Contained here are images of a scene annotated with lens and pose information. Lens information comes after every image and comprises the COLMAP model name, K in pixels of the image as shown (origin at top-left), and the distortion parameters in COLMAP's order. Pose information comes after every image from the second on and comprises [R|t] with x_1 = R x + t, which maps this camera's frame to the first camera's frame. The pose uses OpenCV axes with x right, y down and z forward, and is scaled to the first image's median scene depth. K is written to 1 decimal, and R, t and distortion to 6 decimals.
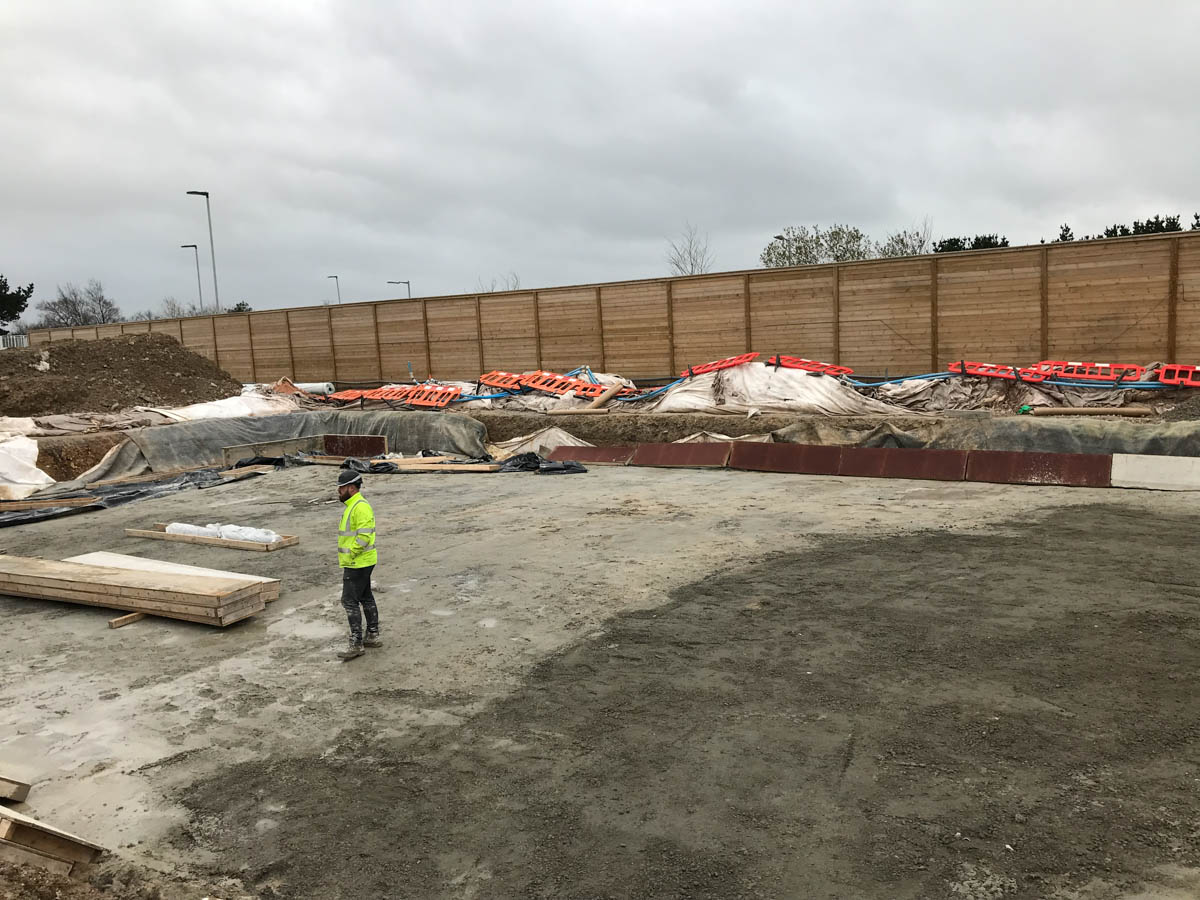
lens RADIAL K [[995.4, 0, 567.2], [0, 995.4, 451.4], [0, 0, 1]] dist [0.015620, 0.004048]
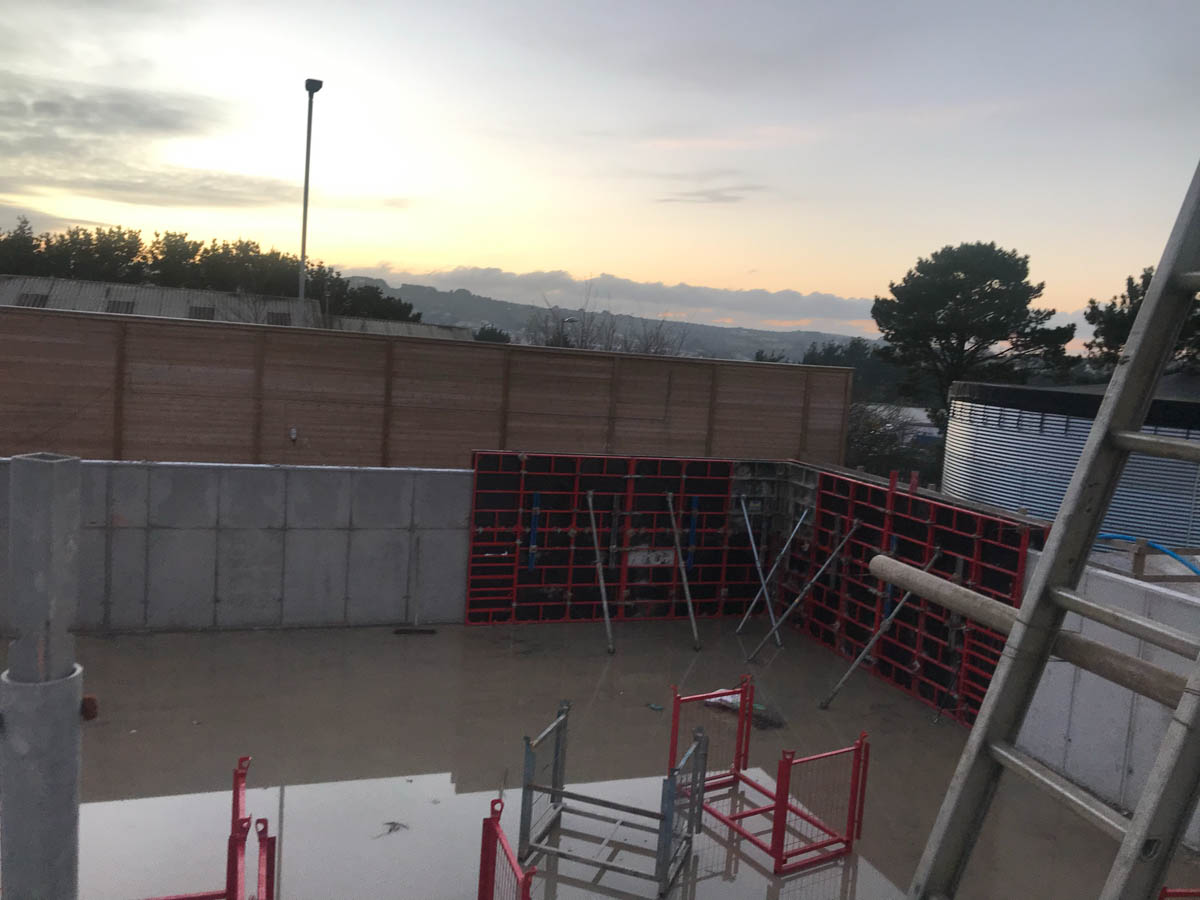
lens RADIAL K [[971.2, 0, 600.0], [0, 971.2, 450.0], [0, 0, 1]] dist [0.046394, -0.001274]
pose [[0.554479, -0.004983, 0.832183, 0.080583], [-0.013624, 0.999794, 0.015064, -0.082206], [-0.832086, -0.019690, 0.554297, 0.112234]]
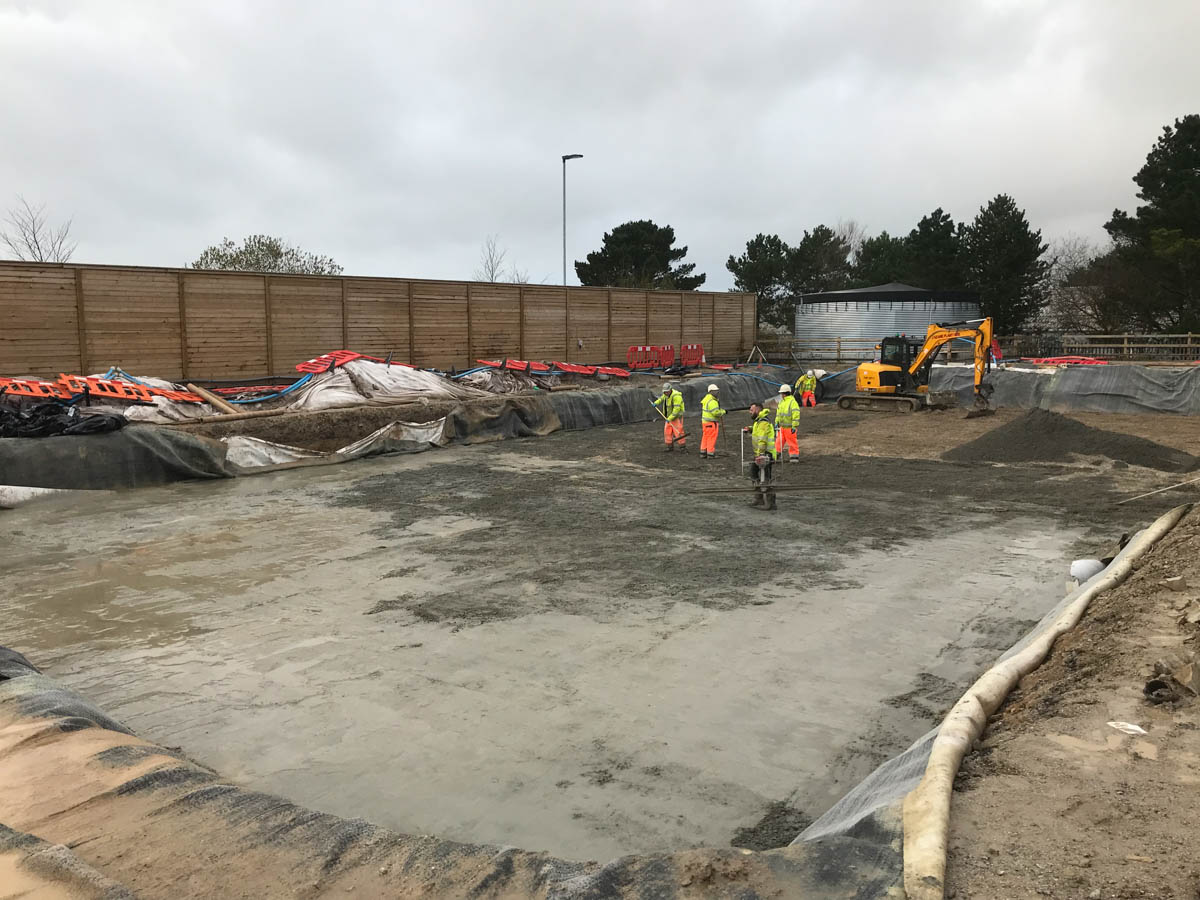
lens RADIAL K [[979.9, 0, 595.0], [0, 979.9, 456.5], [0, 0, 1]] dist [0.072769, -0.157778]
pose [[0.061511, -0.081252, 0.994794, -0.729586], [0.116943, 0.990403, 0.073663, -0.027604], [-0.991232, 0.111803, 0.070423, 0.555379]]
